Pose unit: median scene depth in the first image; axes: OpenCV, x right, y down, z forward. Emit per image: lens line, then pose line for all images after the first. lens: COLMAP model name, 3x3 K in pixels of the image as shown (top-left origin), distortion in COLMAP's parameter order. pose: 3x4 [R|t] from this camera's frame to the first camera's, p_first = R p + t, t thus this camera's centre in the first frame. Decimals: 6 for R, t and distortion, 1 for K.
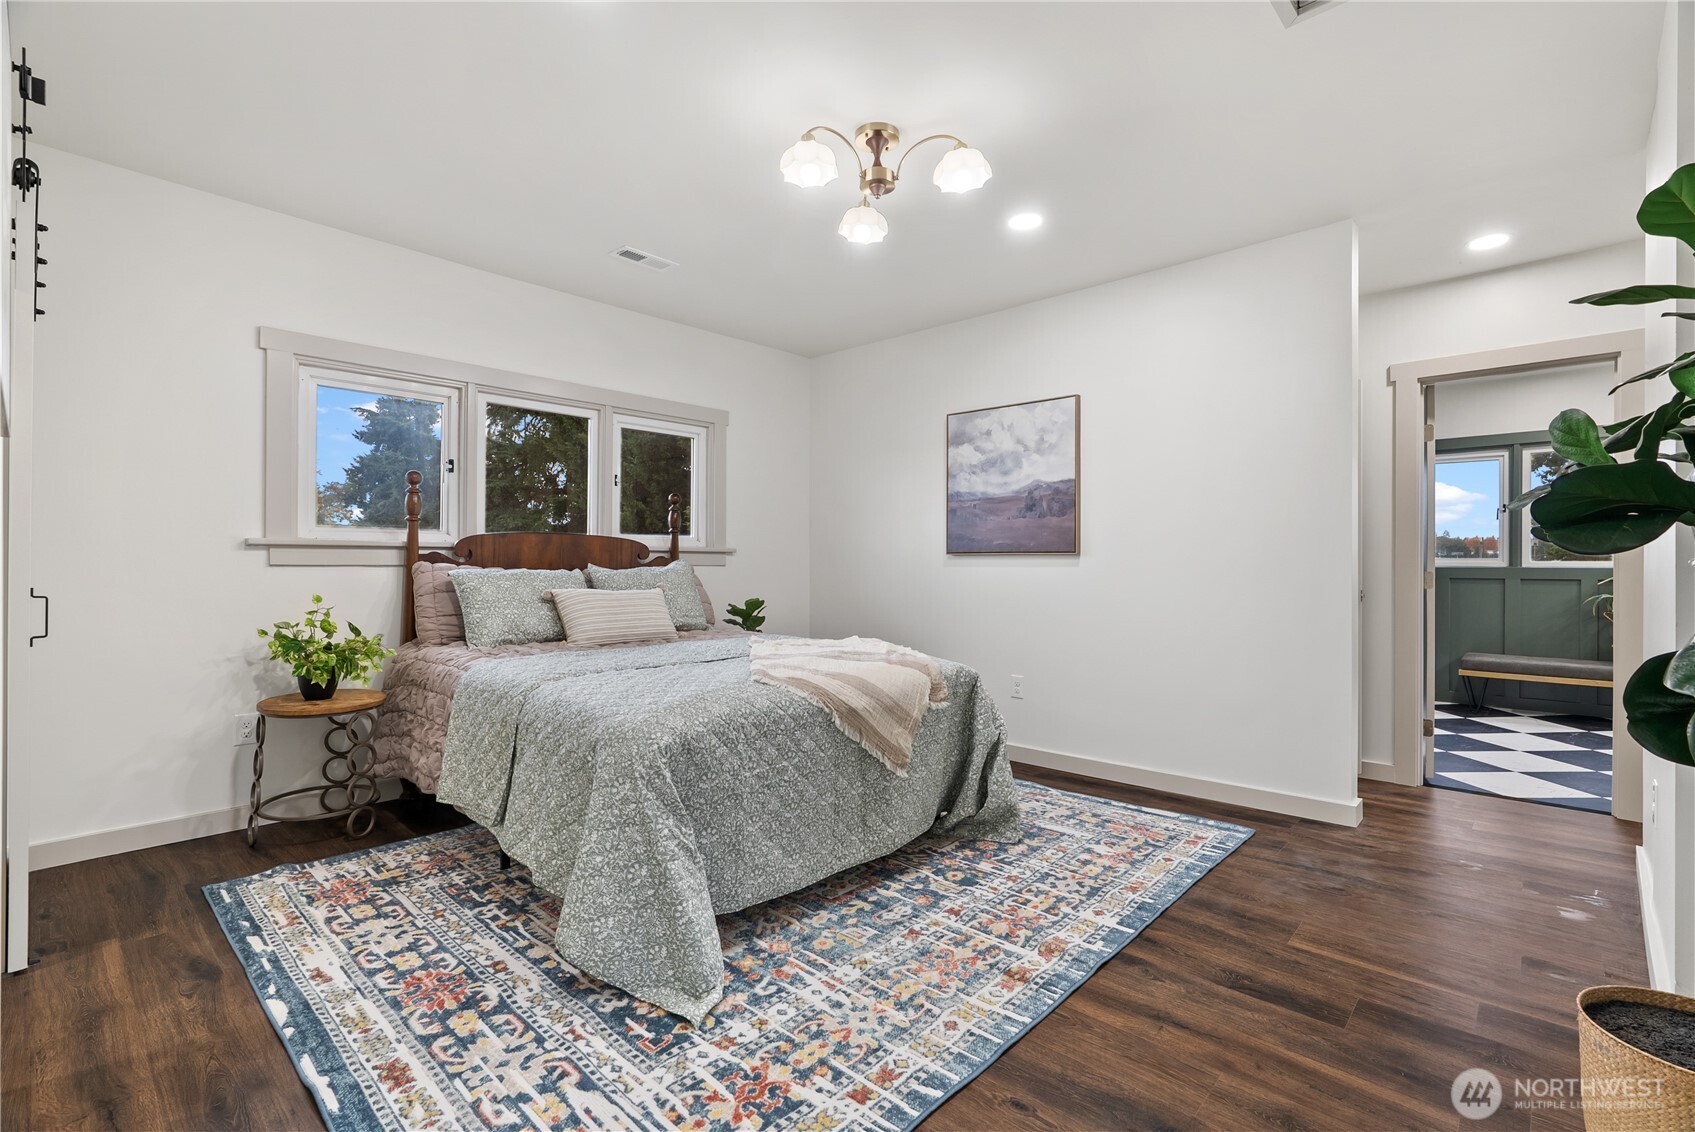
lens RADIAL K [[770.7, 0, 849.5], [0, 770.7, 559.8], [0, 0, 1]] dist [-0.005518, 0.000109]
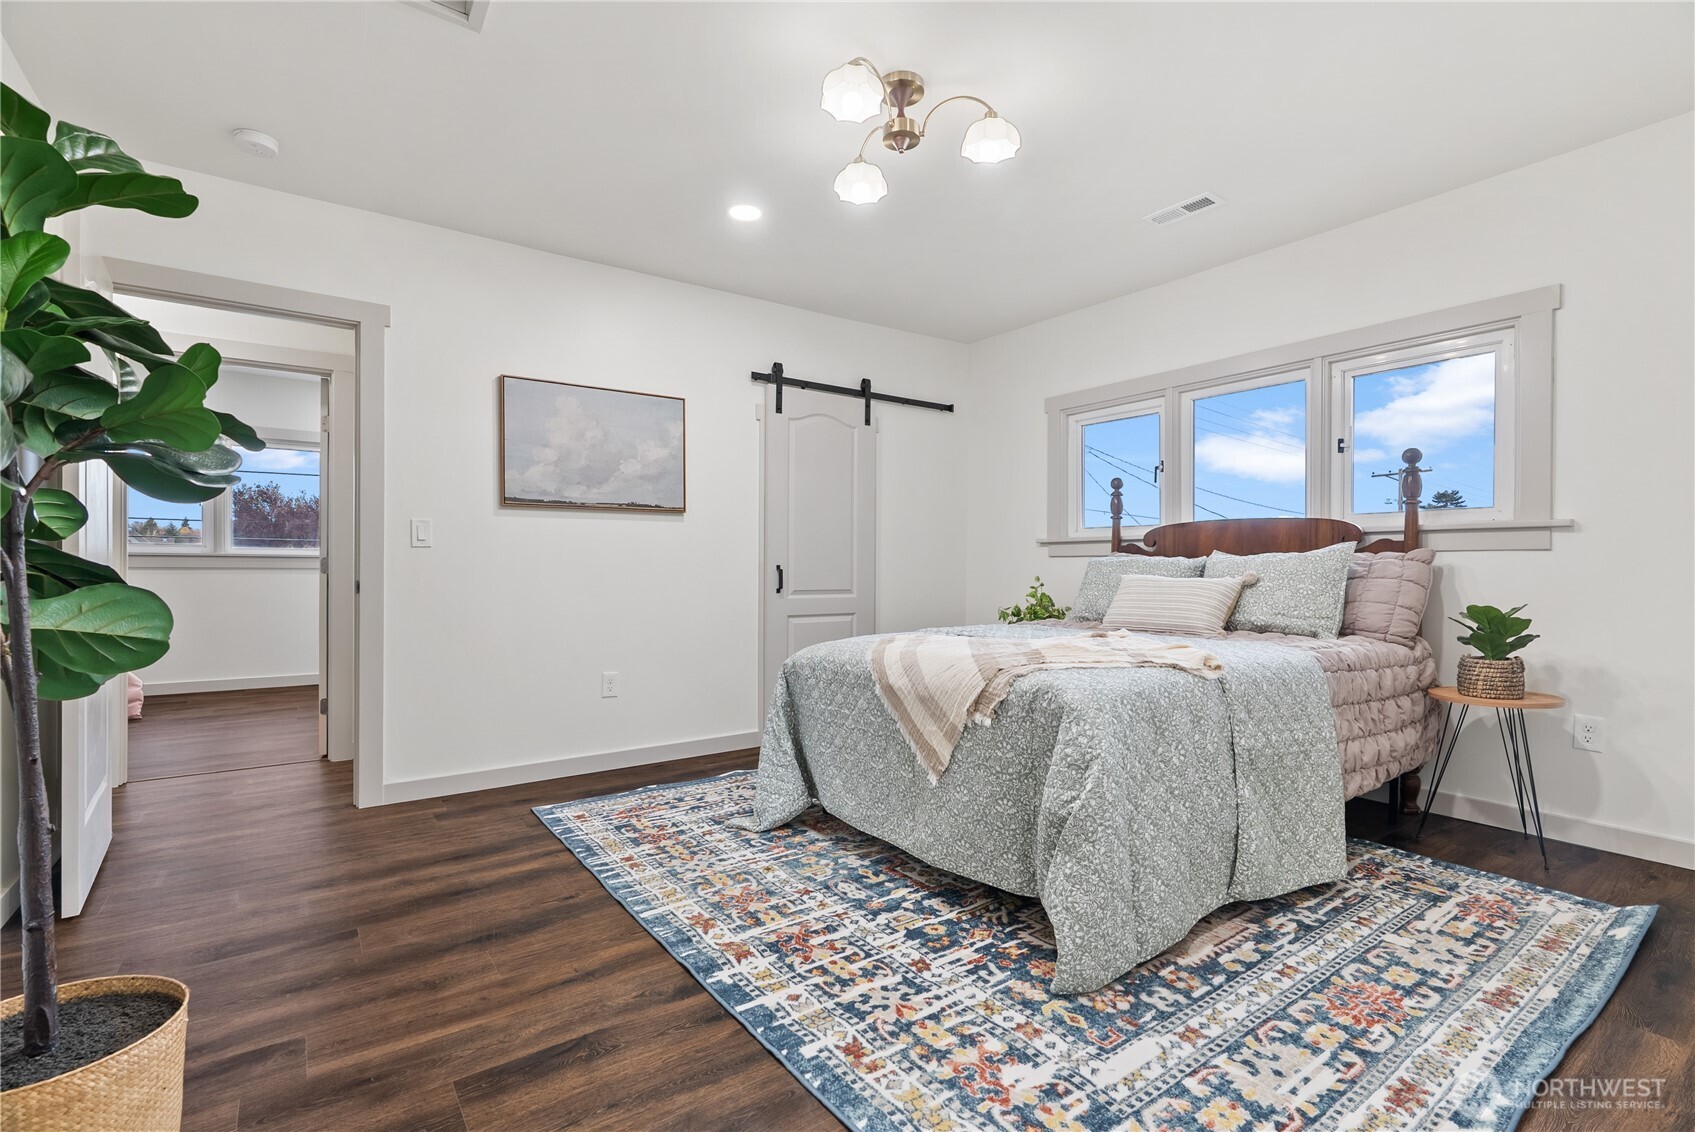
lens RADIAL K [[770.7, 0, 849.5], [0, 770.7, 571.2], [0, 0, 1]] dist [-0.005518, 0.000109]
pose [[-0.192603, -0.002494, -0.981274, 1.012468], [0.000209, 0.999997, -0.002582, 0.050396], [0.981277, -0.000703, -0.192602, 1.164682]]
